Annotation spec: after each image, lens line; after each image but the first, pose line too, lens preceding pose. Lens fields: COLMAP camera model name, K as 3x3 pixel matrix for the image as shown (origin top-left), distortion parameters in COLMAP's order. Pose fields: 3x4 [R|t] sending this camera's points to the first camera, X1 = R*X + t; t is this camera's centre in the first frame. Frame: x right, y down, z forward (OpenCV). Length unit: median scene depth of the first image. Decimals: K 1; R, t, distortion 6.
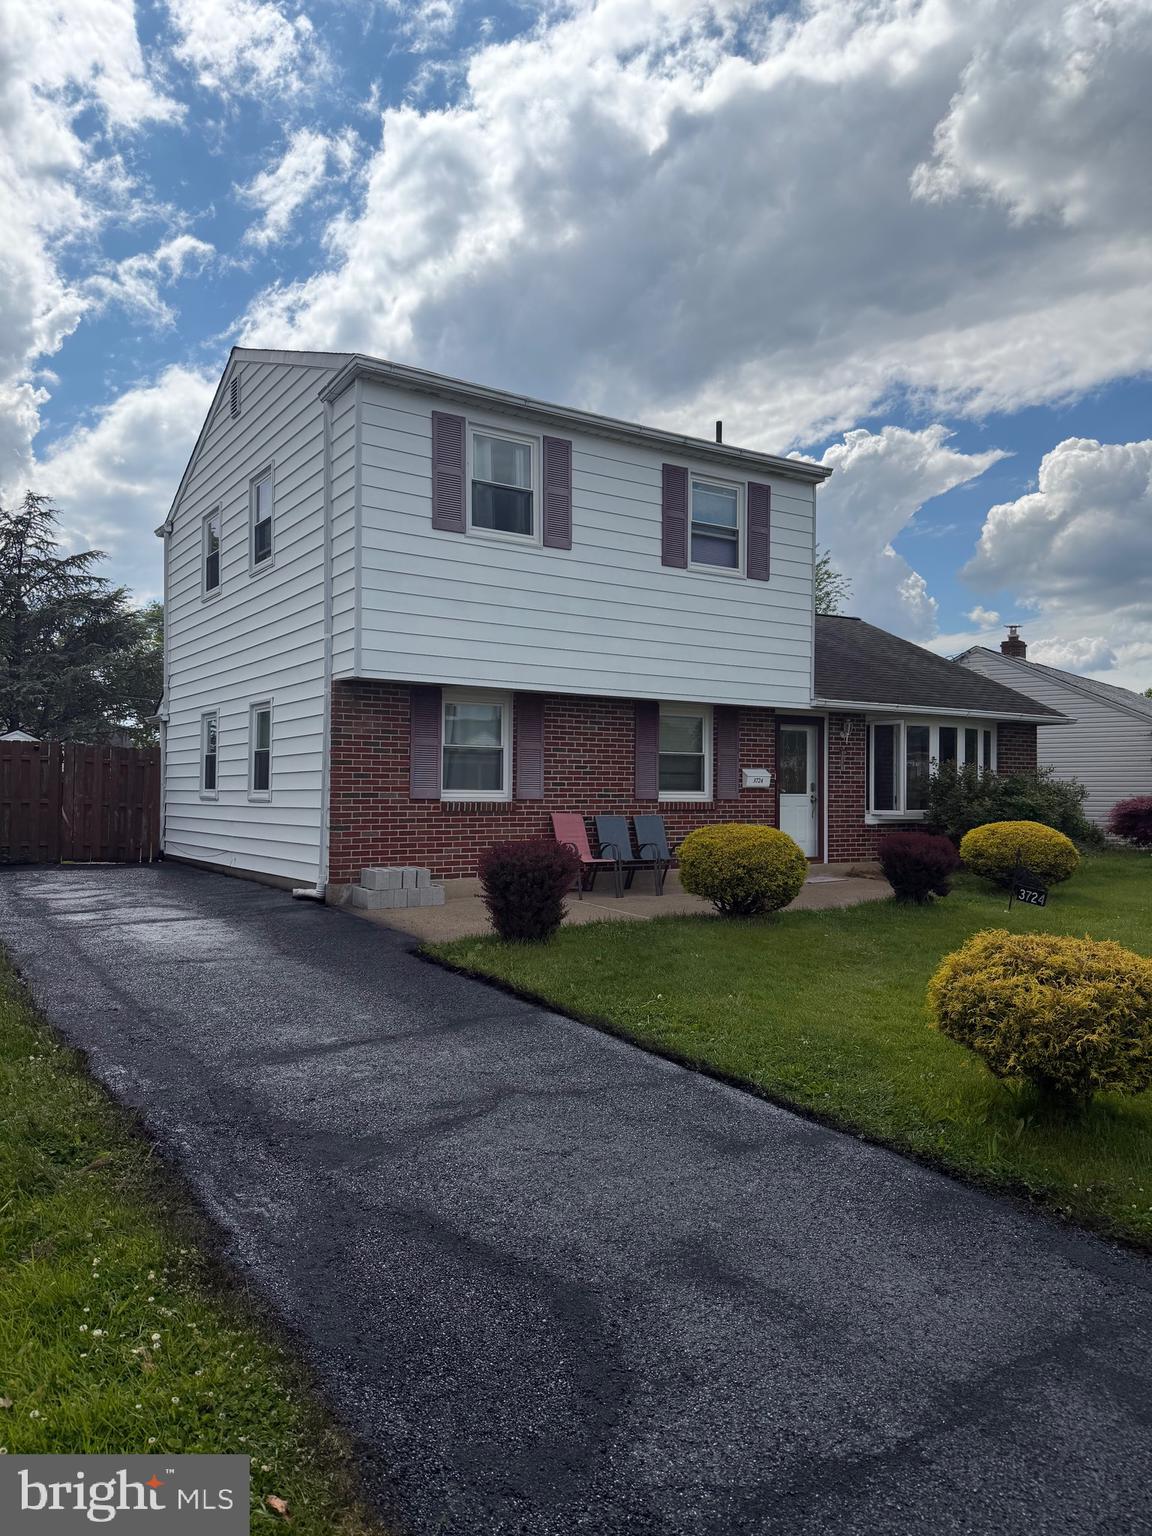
lens RADIAL K [[1069.4, 0, 576.0], [0, 1069.4, 768.0], [0, 0, 1]] dist [0.158852, -0.415803]
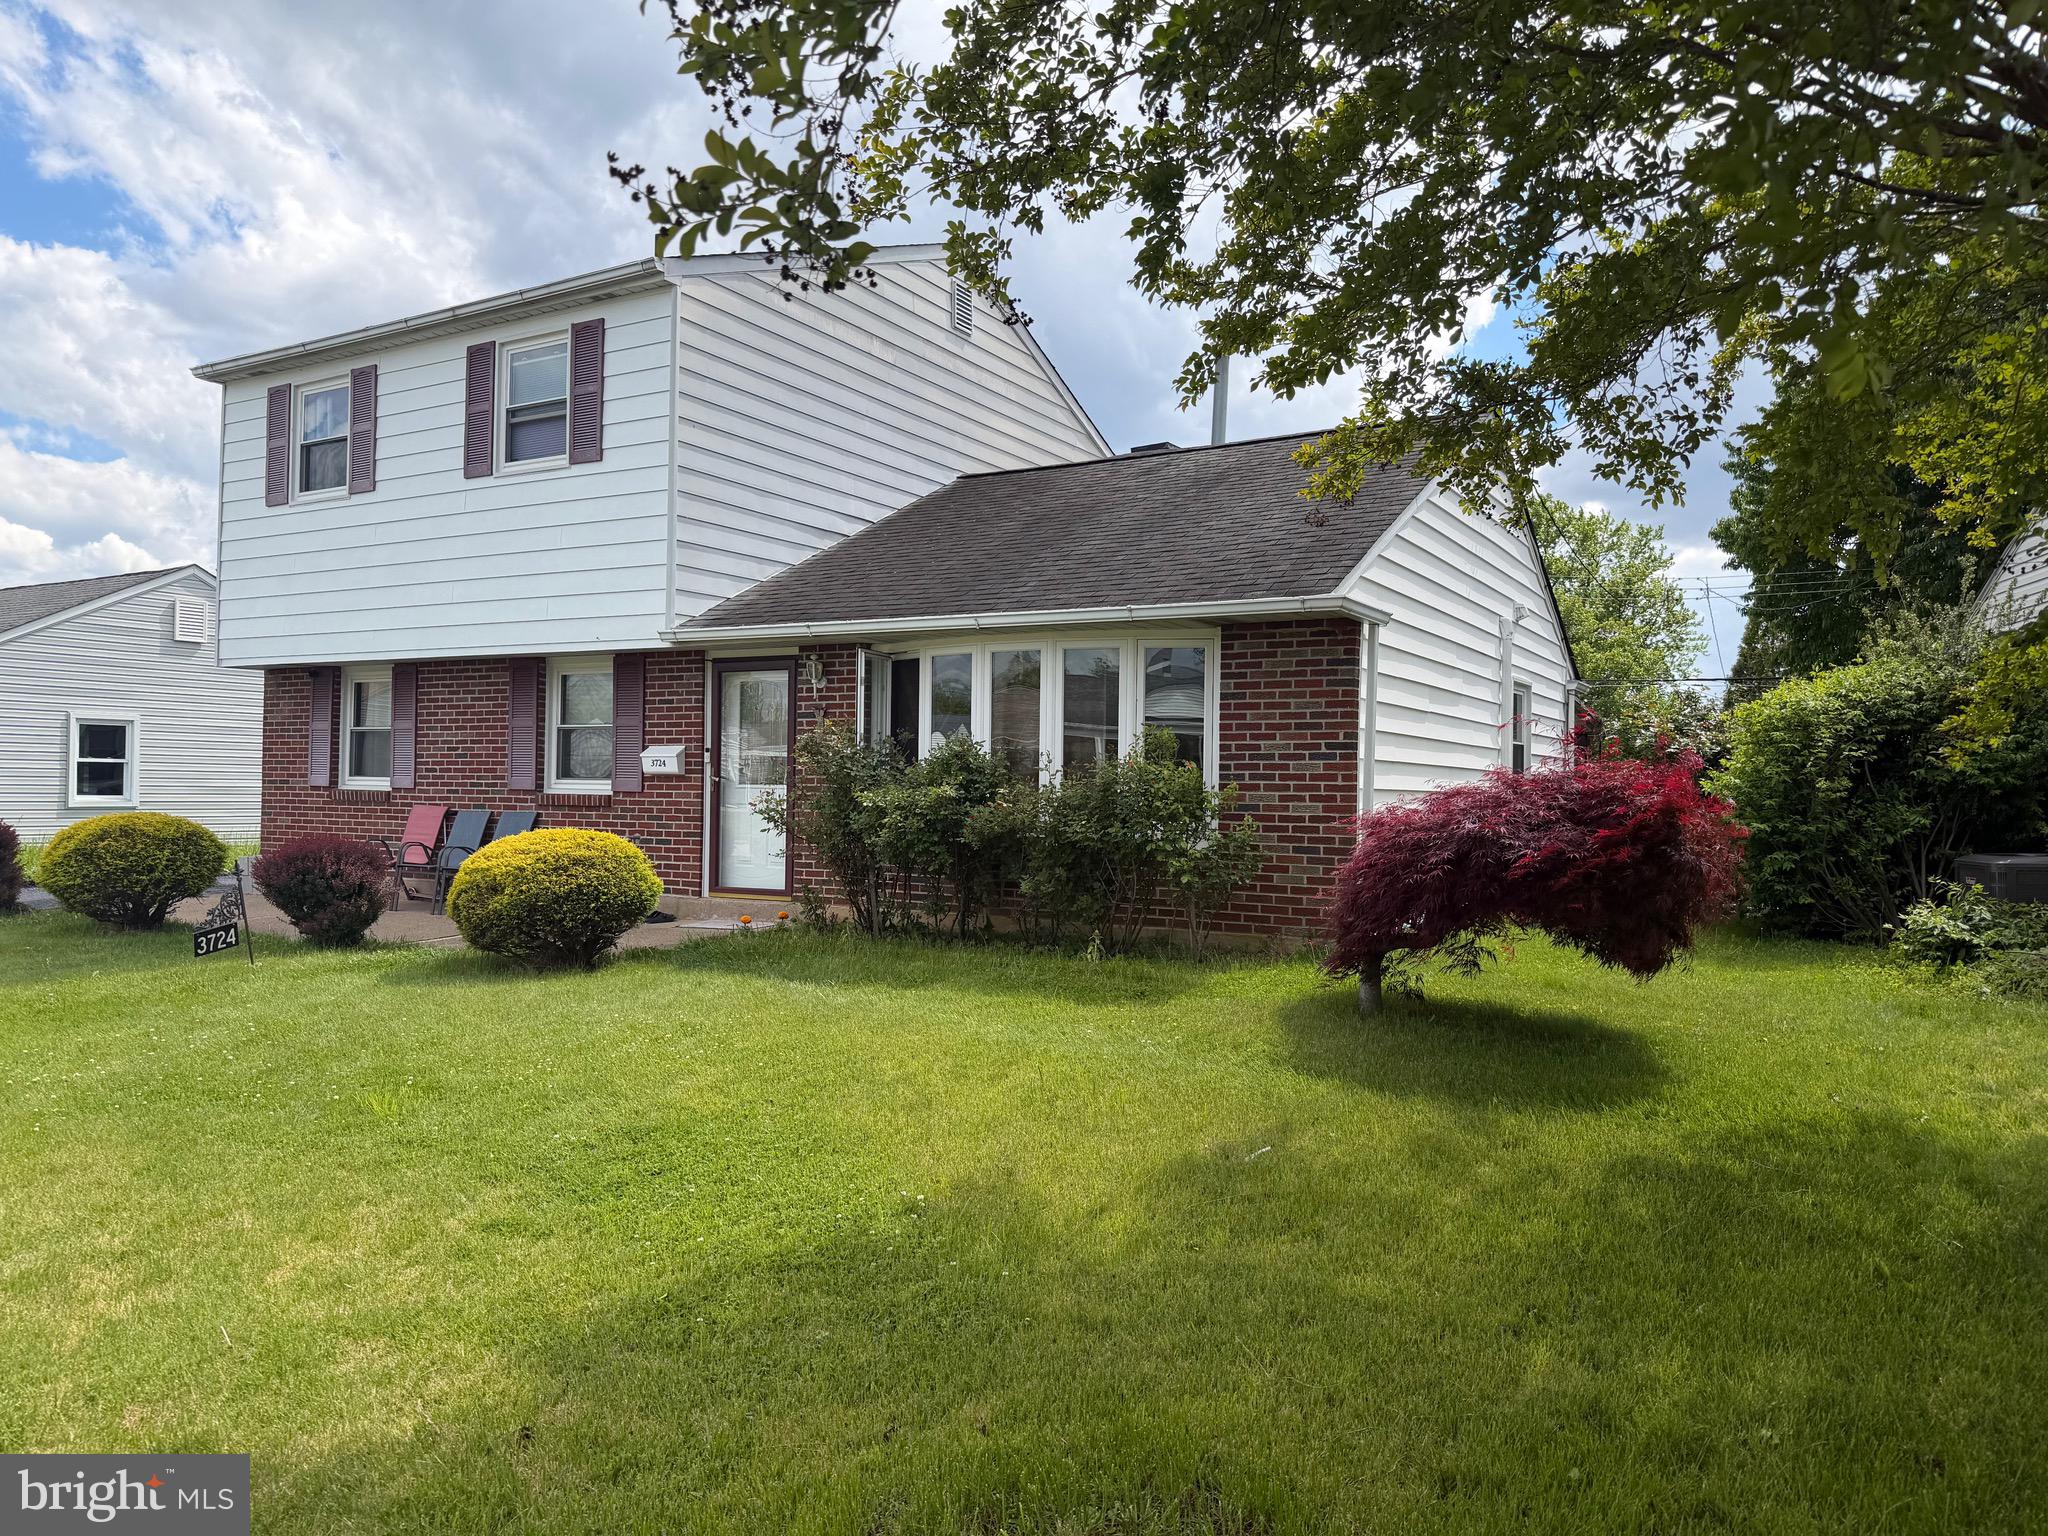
lens RADIAL K [[1425.9, 0, 1024.0], [0, 1425.9, 768.0], [0, 0, 1]] dist [0.158852, -0.415803]
pose [[0.458112, -0.007738, -0.888861, 1.172913], [0.010785, 0.999937, -0.003147, 0.022080], [0.888829, -0.008144, 0.458166, 0.889694]]
